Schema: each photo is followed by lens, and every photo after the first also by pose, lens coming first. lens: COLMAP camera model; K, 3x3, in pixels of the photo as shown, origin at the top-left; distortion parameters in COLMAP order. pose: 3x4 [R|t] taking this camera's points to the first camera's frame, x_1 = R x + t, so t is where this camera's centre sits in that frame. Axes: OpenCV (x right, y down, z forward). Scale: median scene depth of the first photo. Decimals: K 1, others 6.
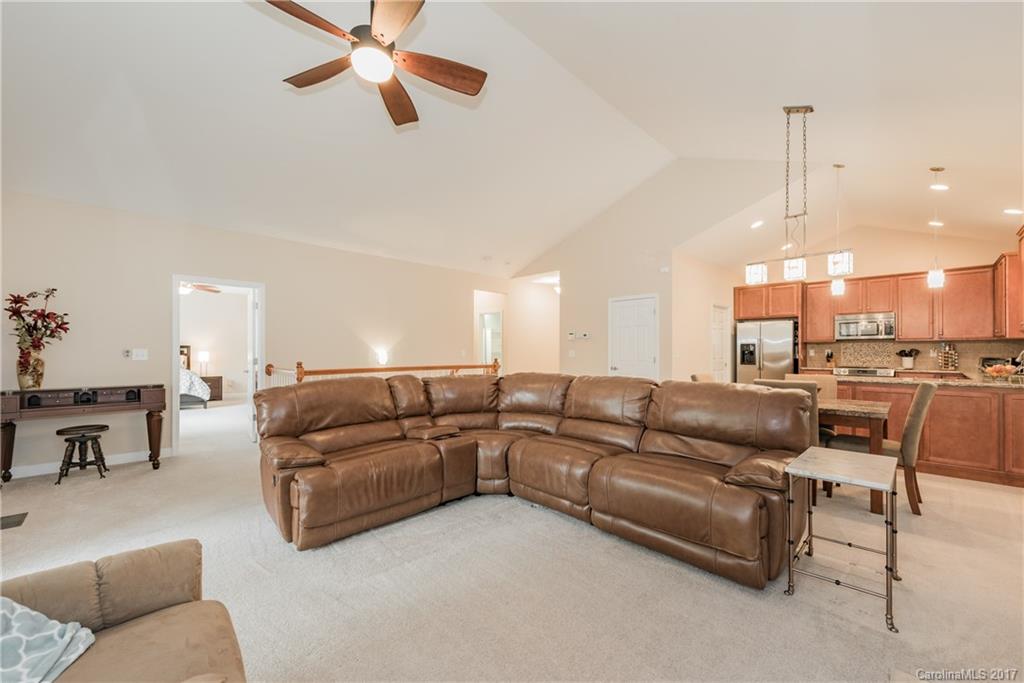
lens RADIAL K [[404.8, 0, 518.2], [0, 404.8, 345.7], [0, 0, 1]] dist [0.009534, -0.002823]
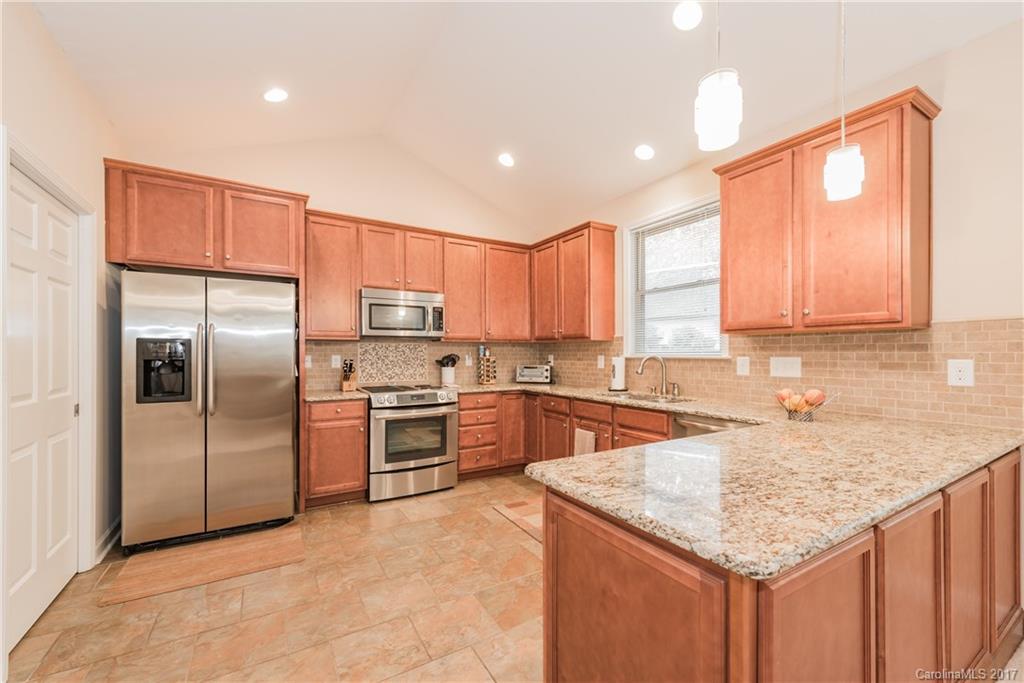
lens RADIAL K [[404.8, 0, 506.2], [0, 404.8, 350.7], [0, 0, 1]] dist [0.009534, -0.002823]
pose [[0.232363, 0.005917, 0.972611, 0.362392], [-0.012959, 0.999912, -0.002987, 0.003529], [-0.972543, -0.011910, 0.232419, 0.766548]]
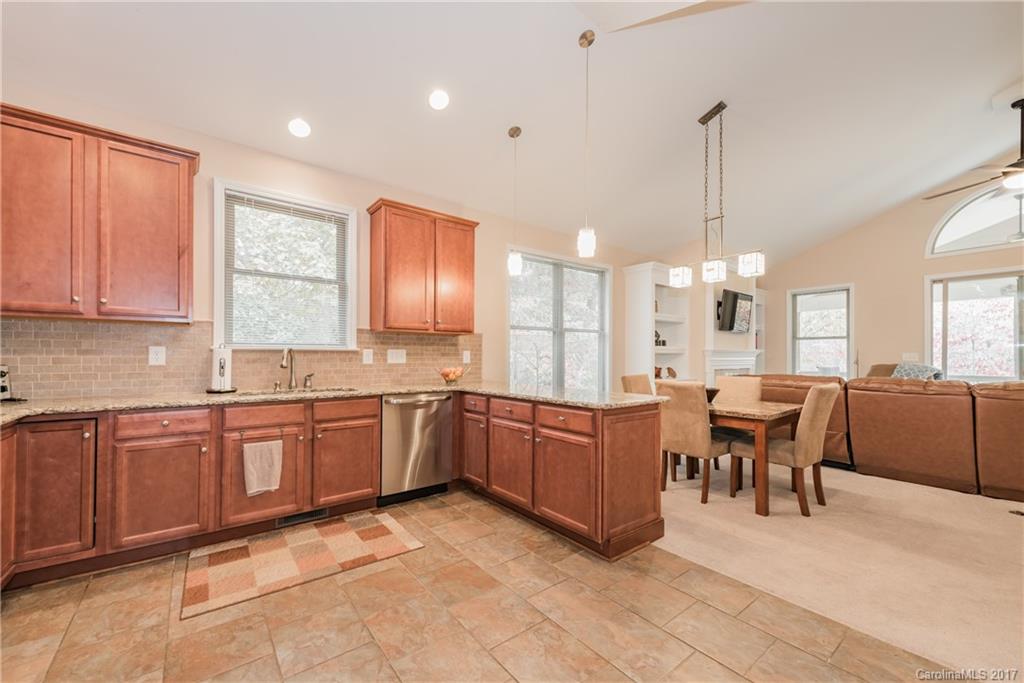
lens RADIAL K [[404.8, 0, 514.9], [0, 404.8, 348.9], [0, 0, 1]] dist [0.009534, -0.002823]
pose [[-0.995369, -0.002411, 0.096102, 0.590622], [-0.005215, 0.999568, -0.028939, 0.019764], [-0.095991, -0.029306, -0.994951, 1.144021]]
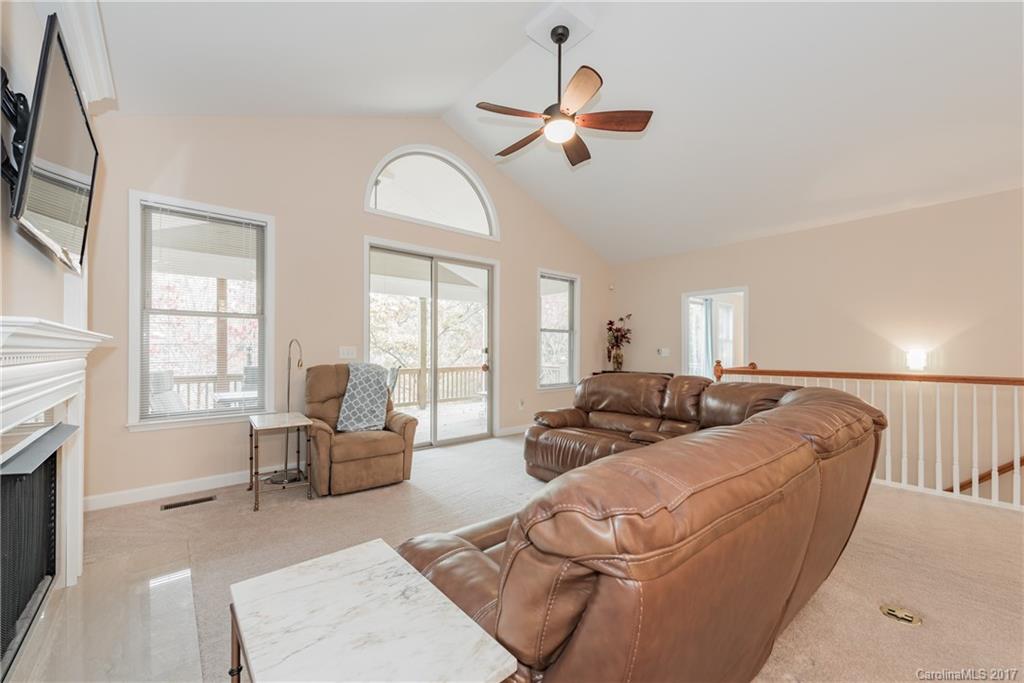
lens RADIAL K [[404.8, 0, 516.4], [0, 404.8, 347.7], [0, 0, 1]] dist [0.009534, -0.002823]
pose [[-0.041726, -0.006467, -0.999108, 0.376580], [0.011968, 0.999904, -0.006972, 0.006084], [0.999057, -0.012248, -0.041645, 0.368498]]
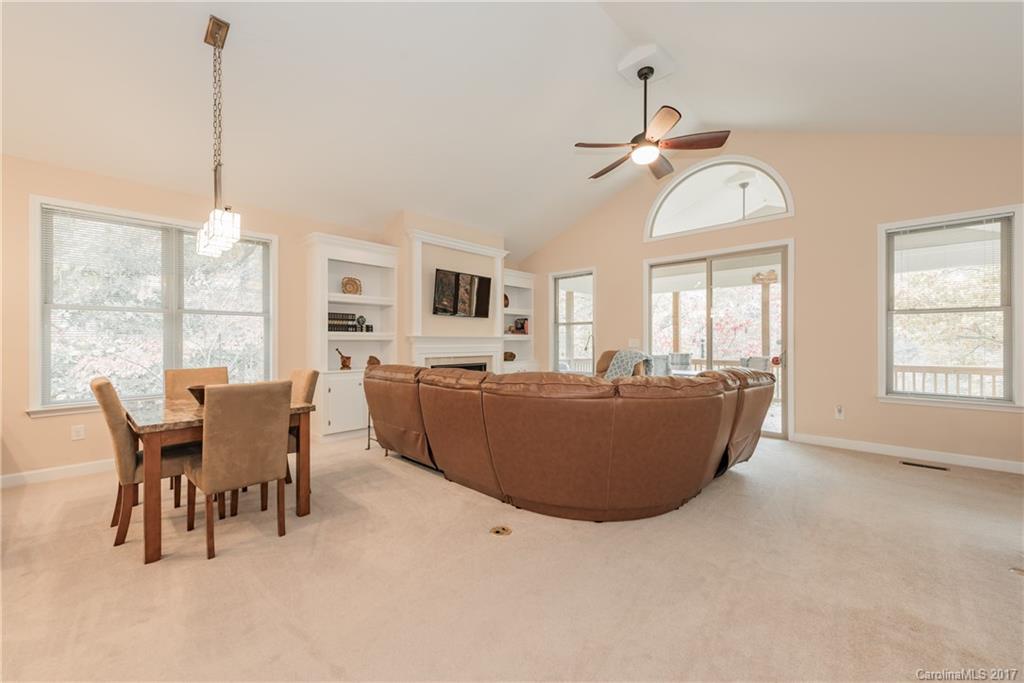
lens RADIAL K [[404.8, 0, 511.2], [0, 404.8, 339.3], [0, 0, 1]] dist [0.009534, -0.002823]
pose [[-0.997980, -0.000645, -0.063527, 0.087589], [0.000513, 0.999834, -0.018199, 0.014982], [0.063529, -0.018194, -0.997814, 1.018210]]
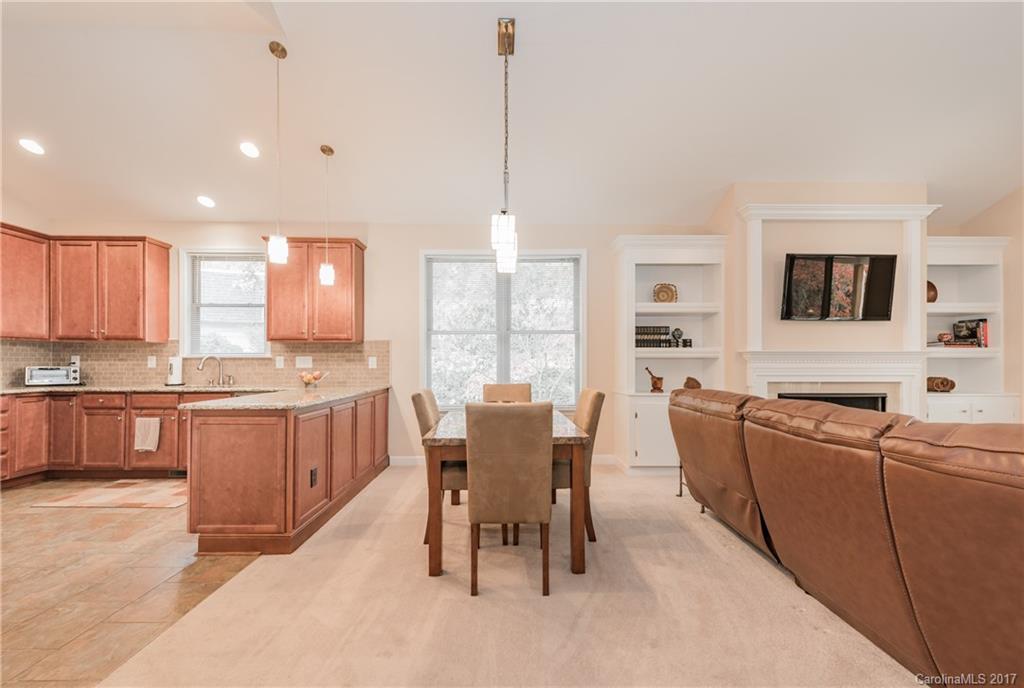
lens RADIAL K [[404.8, 0, 503.9], [0, 404.8, 361.3], [0, 0, 1]] dist [0.009534, -0.002823]
pose [[-0.733693, 0.002605, 0.679477, 0.091364], [-0.009538, 0.999855, -0.014133, 0.019878], [-0.679415, -0.016850, -0.733561, 0.869493]]
